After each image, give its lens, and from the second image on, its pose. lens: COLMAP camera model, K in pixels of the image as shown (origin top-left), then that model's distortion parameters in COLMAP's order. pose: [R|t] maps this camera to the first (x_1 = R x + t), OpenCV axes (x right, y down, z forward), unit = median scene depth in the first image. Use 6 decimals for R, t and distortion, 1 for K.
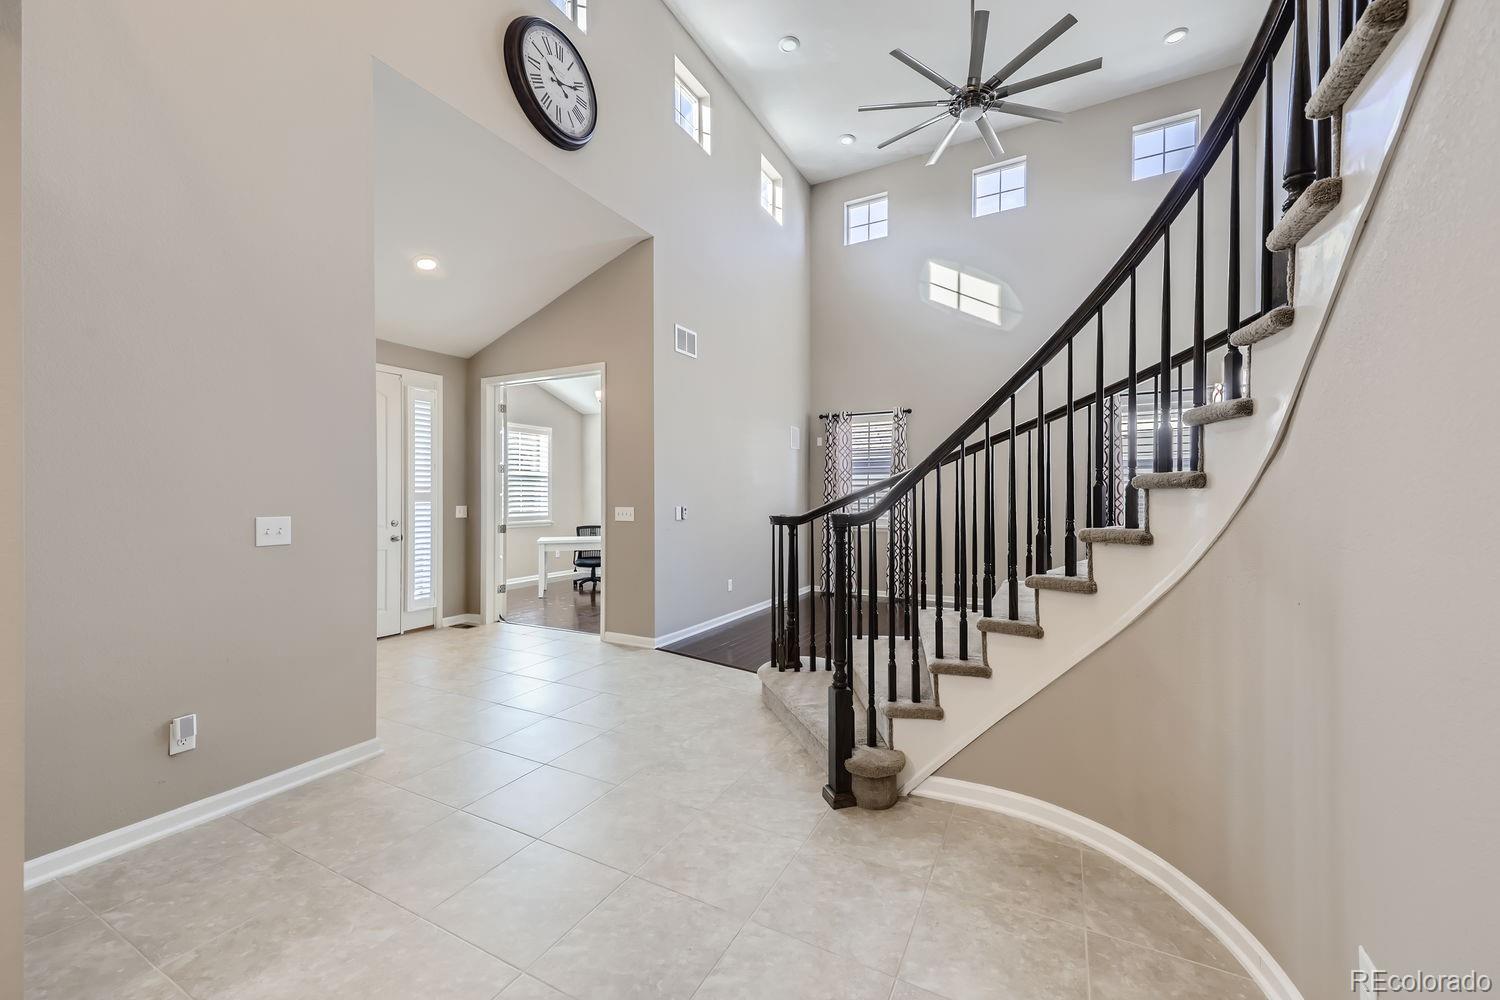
lens RADIAL K [[592.7, 0, 751.9], [0, 592.7, 495.3], [0, 0, 1]] dist [0.035610, -0.000002]
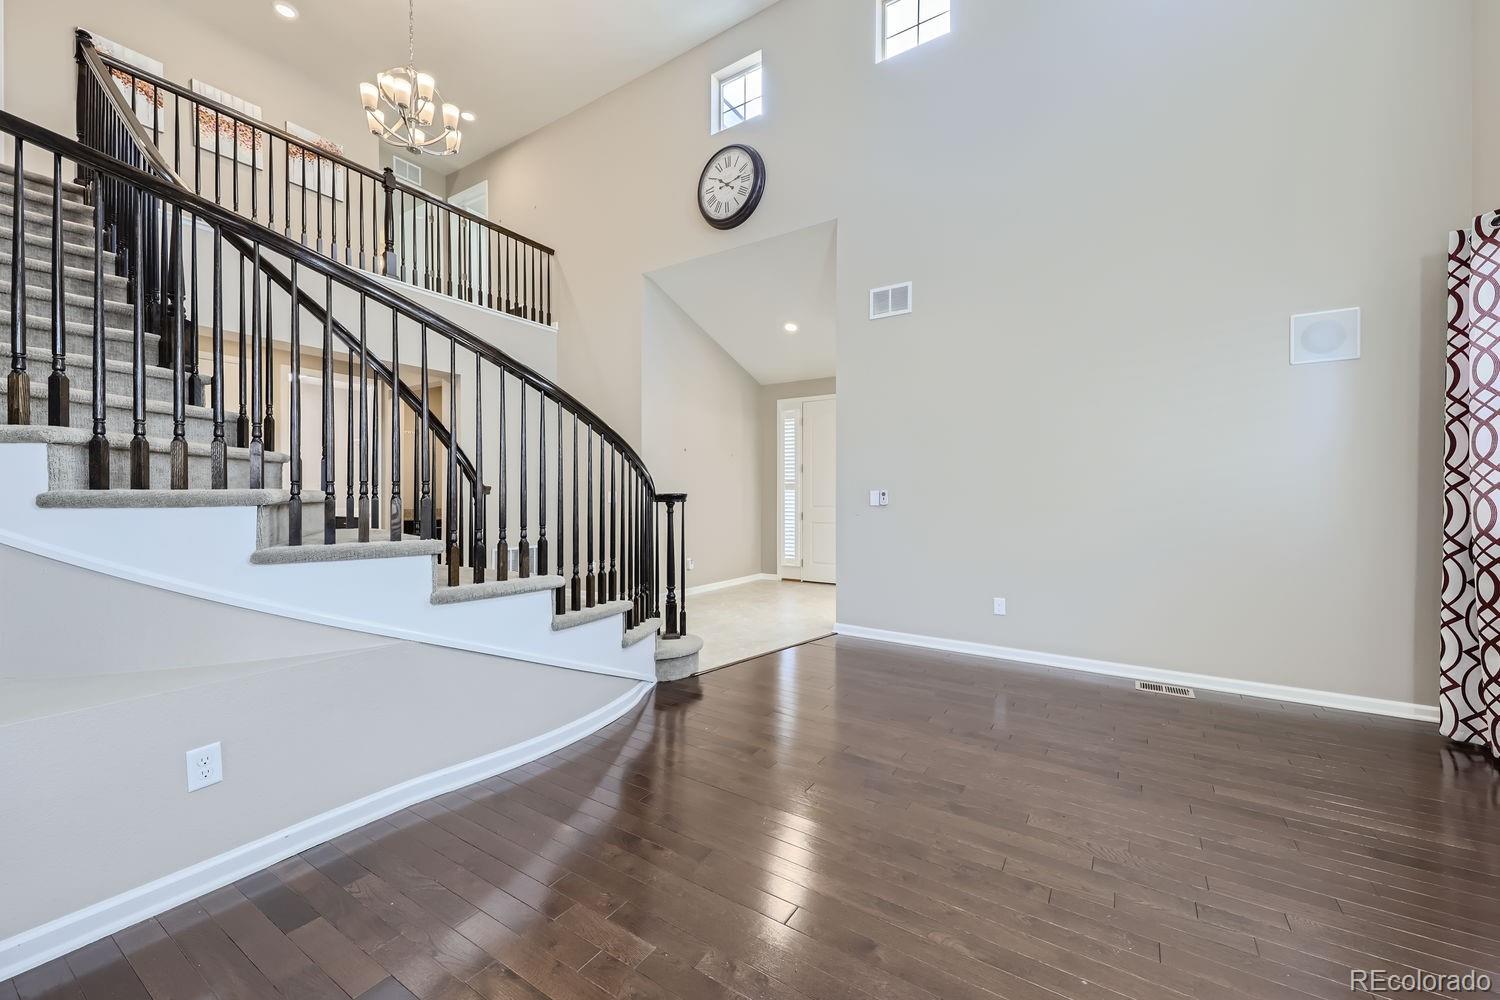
lens RADIAL K [[592.7, 0, 751.9], [0, 592.7, 495.3], [0, 0, 1]] dist [0.035610, -0.000002]
pose [[-0.104426, 0.000162, -0.994533, 0.958024], [0.000377, 1.000000, 0.000123, 0.032167], [0.994533, -0.000363, -0.104426, 1.096682]]
